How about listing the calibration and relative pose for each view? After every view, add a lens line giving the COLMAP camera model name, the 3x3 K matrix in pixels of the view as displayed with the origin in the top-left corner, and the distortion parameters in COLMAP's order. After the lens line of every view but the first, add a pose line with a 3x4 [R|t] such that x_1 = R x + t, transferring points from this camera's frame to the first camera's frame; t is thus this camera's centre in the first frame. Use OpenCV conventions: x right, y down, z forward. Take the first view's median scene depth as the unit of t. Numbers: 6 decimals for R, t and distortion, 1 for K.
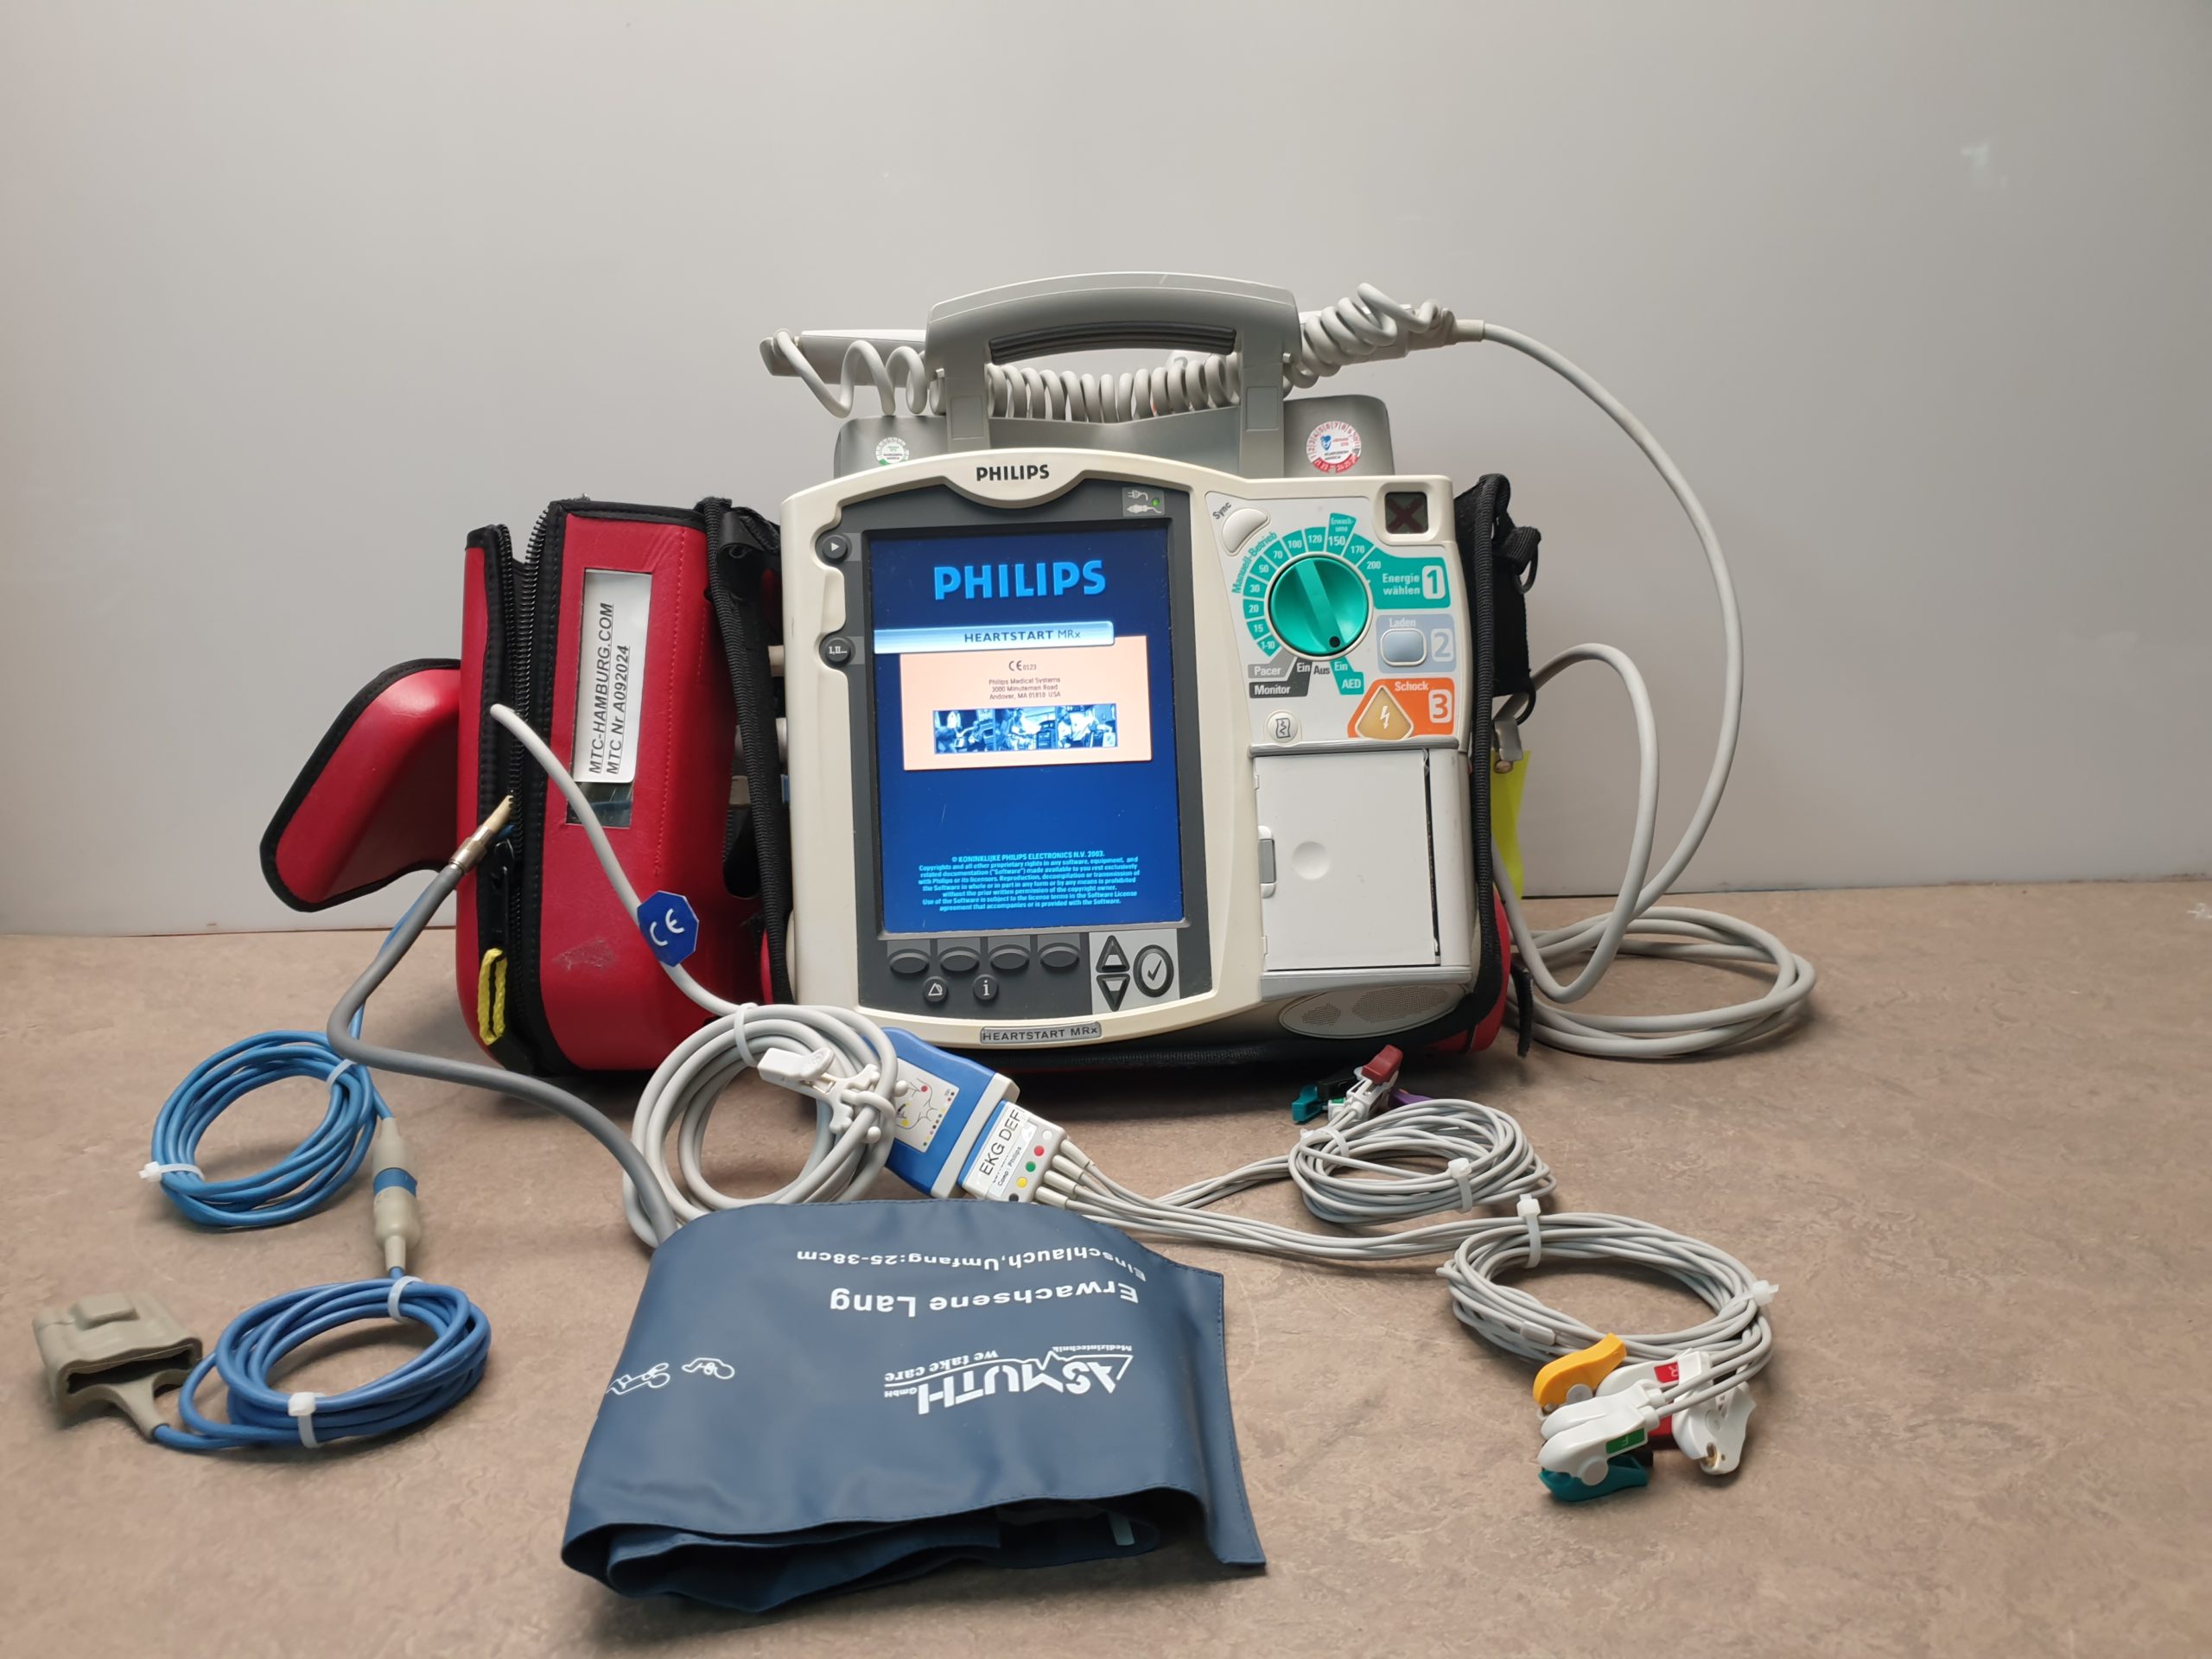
lens RADIAL K [[1765.7, 0, 1081.3], [0, 1765.7, 801.7], [0, 0, 1]] dist [-0.023779, 0.041566]
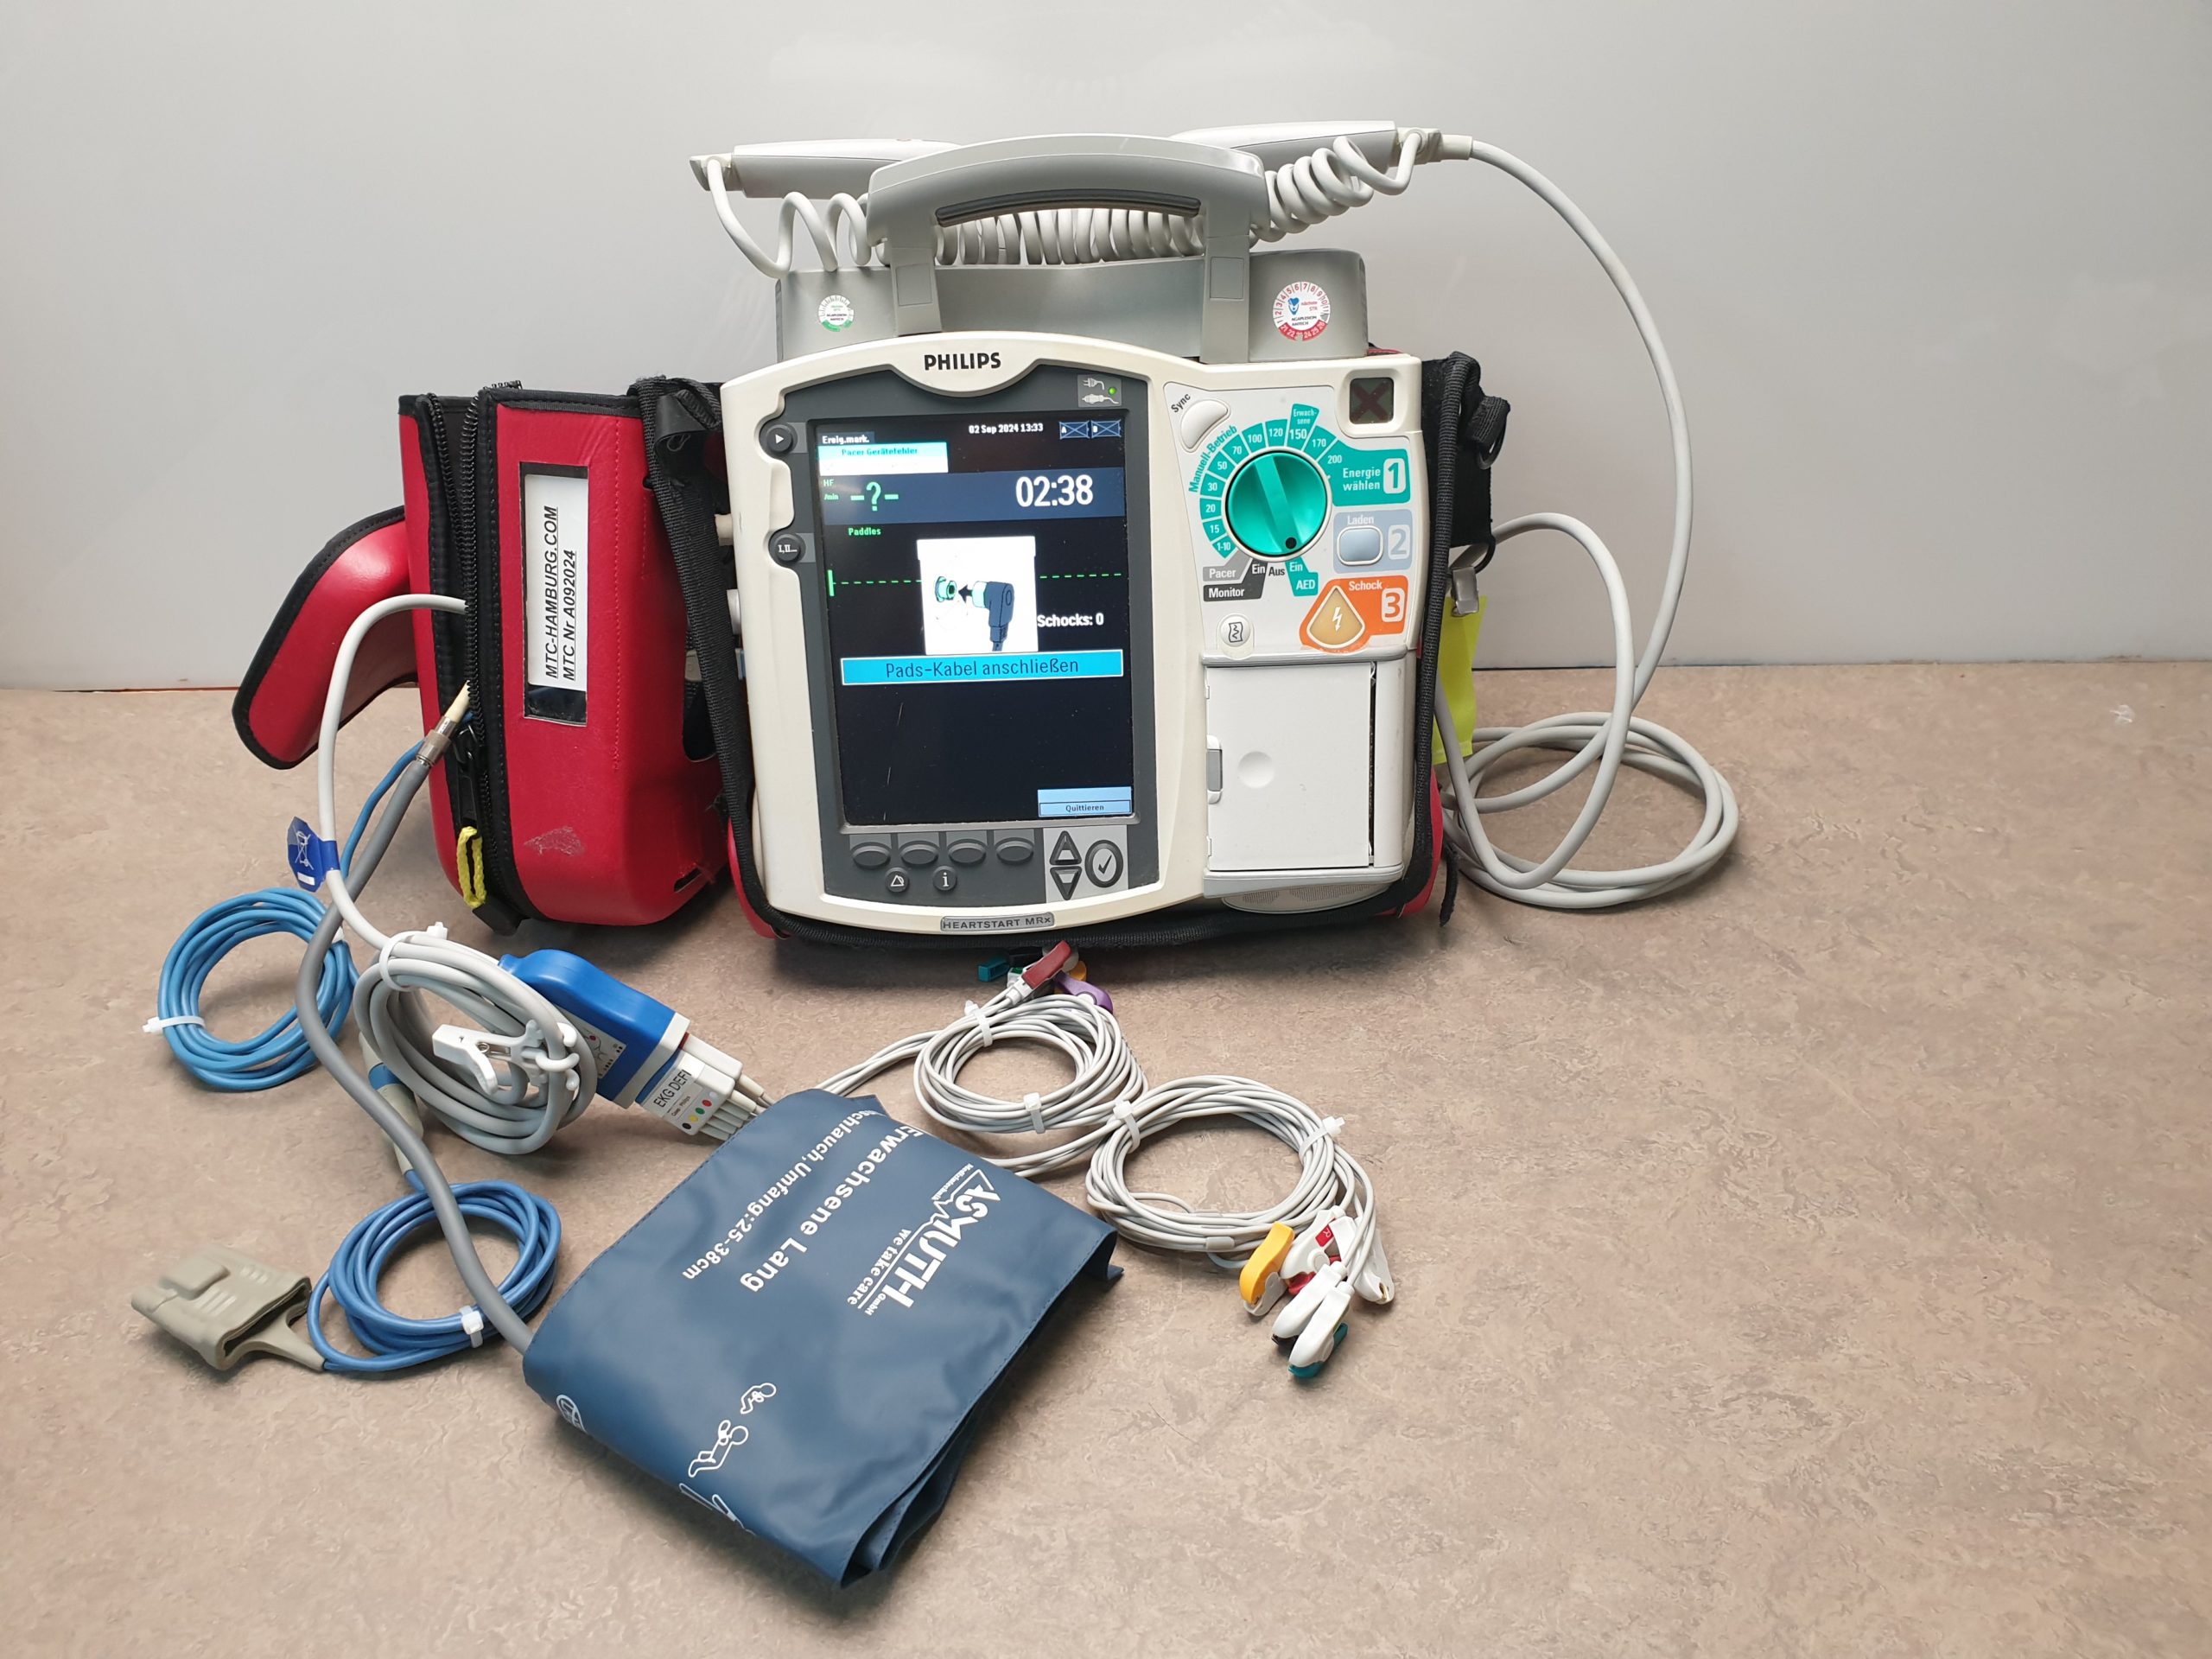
lens RADIAL K [[1765.7, 0, 1099.6], [0, 1765.7, 826.3], [0, 0, 1]] dist [-0.023779, 0.041566]
pose [[0.999812, 0.003694, 0.019029, 0.020104], [-0.009911, 0.941081, 0.338037, -0.303456], [-0.016659, -0.338162, 0.940940, 0.018410]]
